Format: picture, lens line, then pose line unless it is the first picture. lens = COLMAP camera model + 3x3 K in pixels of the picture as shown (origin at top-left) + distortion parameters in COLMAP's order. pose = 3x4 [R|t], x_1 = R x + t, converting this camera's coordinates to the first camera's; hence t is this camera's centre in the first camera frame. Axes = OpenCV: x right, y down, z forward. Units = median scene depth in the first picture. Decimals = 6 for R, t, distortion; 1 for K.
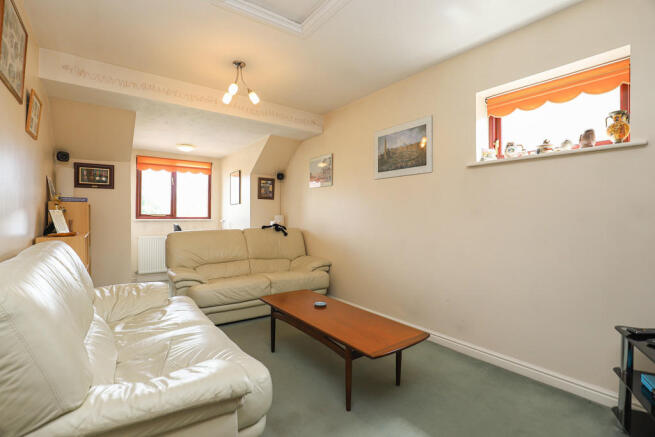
lens RADIAL K [[301.0, 0, 325.6], [0, 301.0, 214.0], [0, 0, 1]] dist [-0.026608, 0.000134]
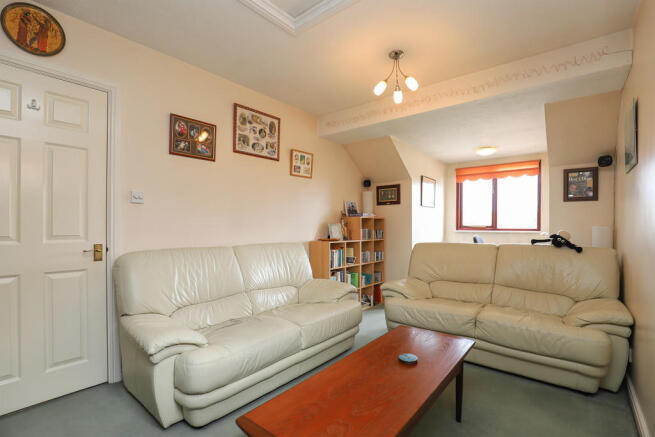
lens RADIAL K [[301.0, 0, 329.1], [0, 301.0, 217.6], [0, 0, 1]] dist [-0.026608, 0.000134]
pose [[0.255294, -0.031353, -0.966355, 0.261009], [0.003773, 0.999499, -0.031431, 0.003834], [0.966856, 0.004378, 0.255285, 0.304808]]
